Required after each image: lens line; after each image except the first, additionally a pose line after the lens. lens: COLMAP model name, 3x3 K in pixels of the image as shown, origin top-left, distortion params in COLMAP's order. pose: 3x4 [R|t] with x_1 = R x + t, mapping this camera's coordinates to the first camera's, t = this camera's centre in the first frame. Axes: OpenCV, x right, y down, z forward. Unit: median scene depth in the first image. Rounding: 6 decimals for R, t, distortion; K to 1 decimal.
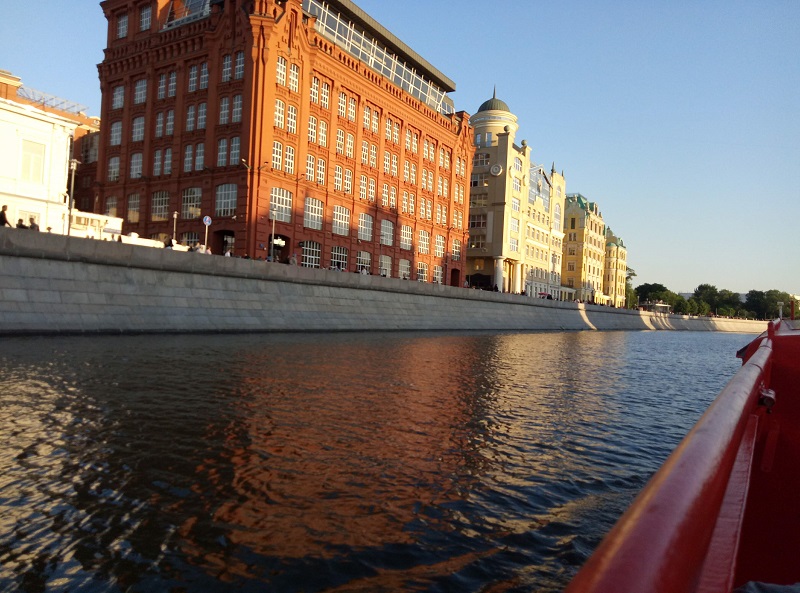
lens RADIAL K [[584.6, 0, 400.0], [0, 584.6, 296.5], [0, 0, 1]] dist [0.064166, -0.075449]
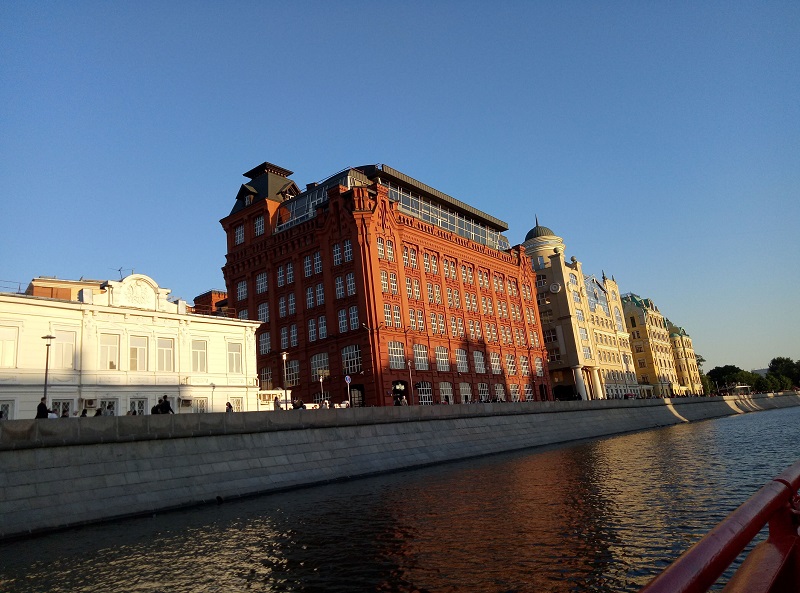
lens RADIAL K [[584.6, 0, 400.0], [0, 584.6, 296.5], [0, 0, 1]] dist [0.064166, -0.075449]
pose [[0.982571, -0.175761, -0.060524, -0.079155], [0.158569, 0.962402, -0.220543, -0.007789], [0.097011, 0.207102, 0.973498, -0.120190]]
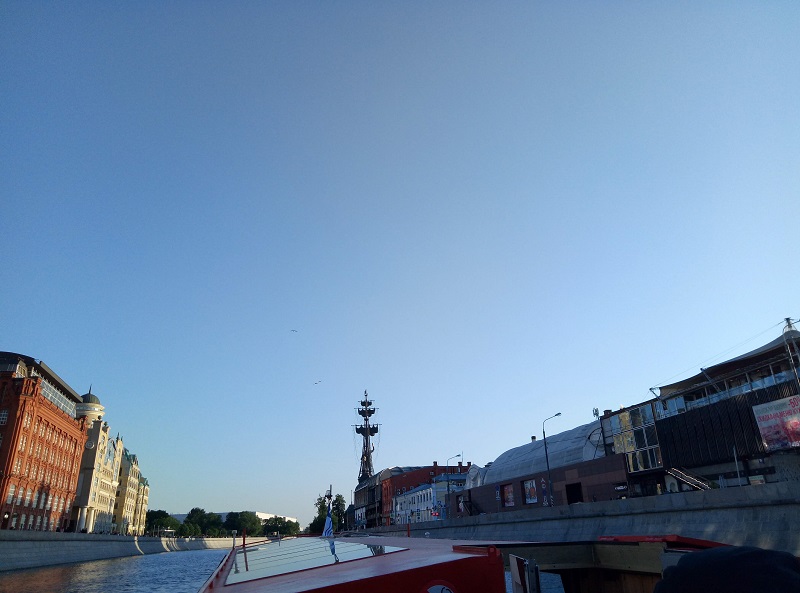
lens RADIAL K [[574.3, 0, 400.0], [0, 574.3, 296.5], [0, 0, 1]] dist [0.006519, 0.004908]
pose [[0.688281, 0.211352, 0.693973, -0.560349], [0.050548, 0.940321, -0.336513, -0.052205], [-0.723681, 0.266695, 0.636522, -0.876101]]
